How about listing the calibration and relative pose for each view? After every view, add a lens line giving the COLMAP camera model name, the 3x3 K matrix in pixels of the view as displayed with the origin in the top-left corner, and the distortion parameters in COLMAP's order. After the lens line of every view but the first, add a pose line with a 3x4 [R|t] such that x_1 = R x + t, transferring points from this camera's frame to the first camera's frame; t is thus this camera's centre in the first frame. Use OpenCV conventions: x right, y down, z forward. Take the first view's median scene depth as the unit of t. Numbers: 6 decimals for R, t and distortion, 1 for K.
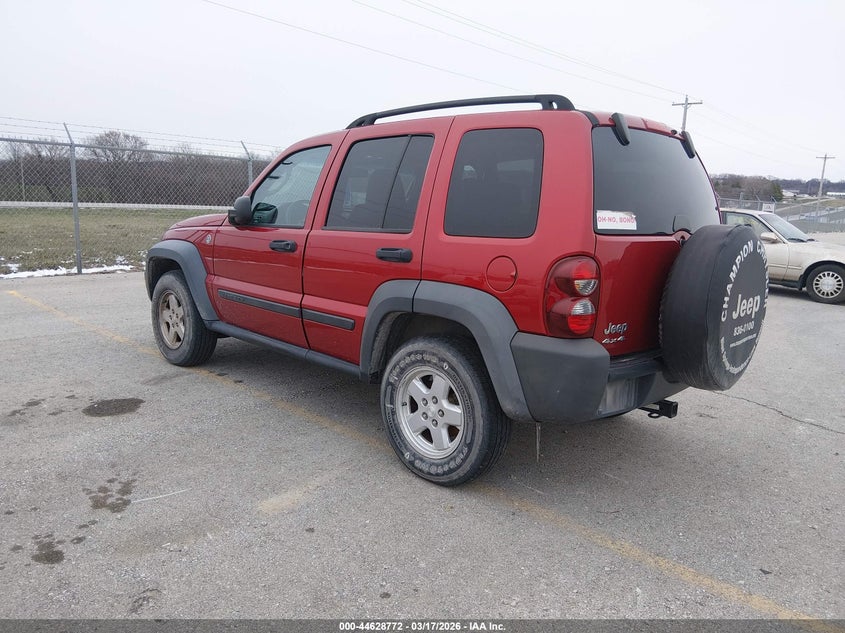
lens RADIAL K [[670.1, 0, 420.7], [0, 670.1, 333.2], [0, 0, 1]] dist [0.001942, -0.005547]
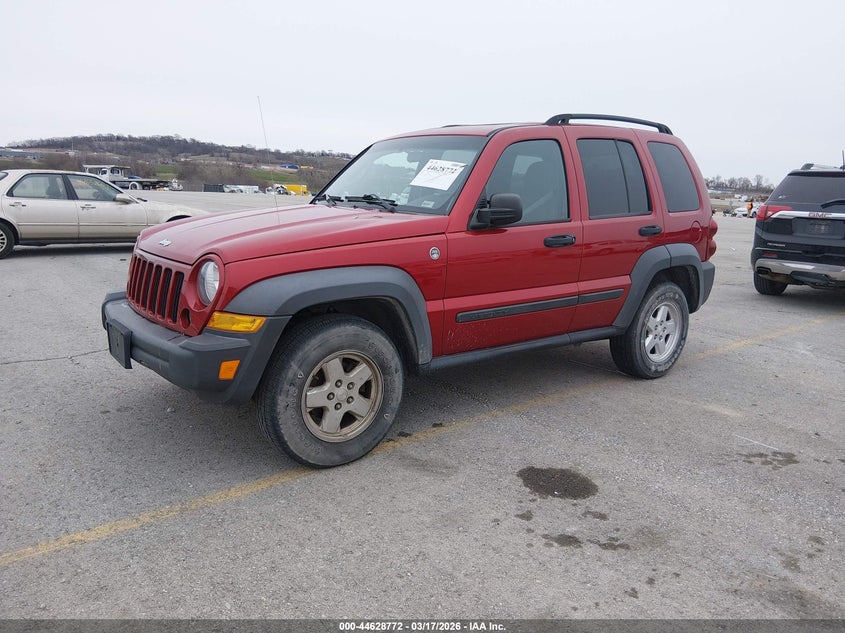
lens RADIAL K [[660.8, 0, 420.1], [0, 660.8, 313.5], [0, 0, 1]] dist [0.006598, 0.001466]
pose [[0.130039, -0.239122, 0.962242, -1.561867], [0.174621, 0.960837, 0.215174, -0.354920], [-0.976011, 0.140046, 0.166702, 1.356932]]
